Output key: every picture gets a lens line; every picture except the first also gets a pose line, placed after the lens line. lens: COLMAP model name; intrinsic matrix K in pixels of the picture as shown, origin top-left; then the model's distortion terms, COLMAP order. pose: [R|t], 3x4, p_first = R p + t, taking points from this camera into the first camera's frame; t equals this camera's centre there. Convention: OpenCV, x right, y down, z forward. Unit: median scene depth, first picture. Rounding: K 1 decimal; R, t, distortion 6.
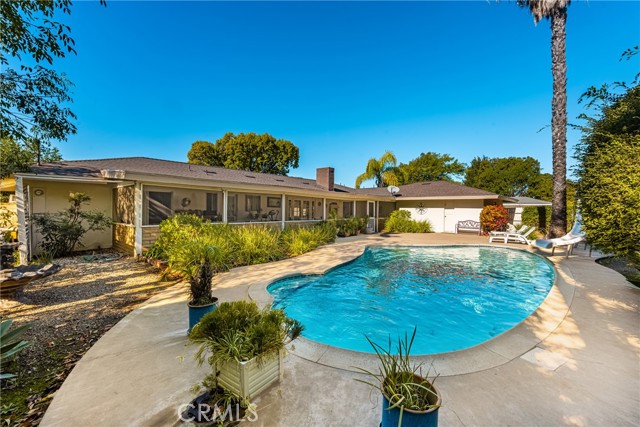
lens RADIAL K [[252.4, 0, 319.9], [0, 252.4, 211.4], [0, 0, 1]] dist [0.000954, 0.000128]
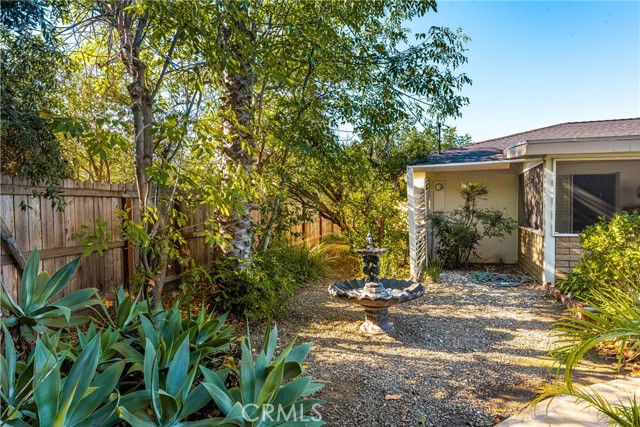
lens RADIAL K [[378.8, 0, 319.3], [0, 378.8, 214.6], [0, 0, 1]] dist [-0.005671, -0.000165]
pose [[0.354219, 0.005270, -0.935148, -0.100819], [0.004781, 0.999961, 0.007446, 0.005382], [0.935150, -0.007108, 0.354180, 0.208580]]
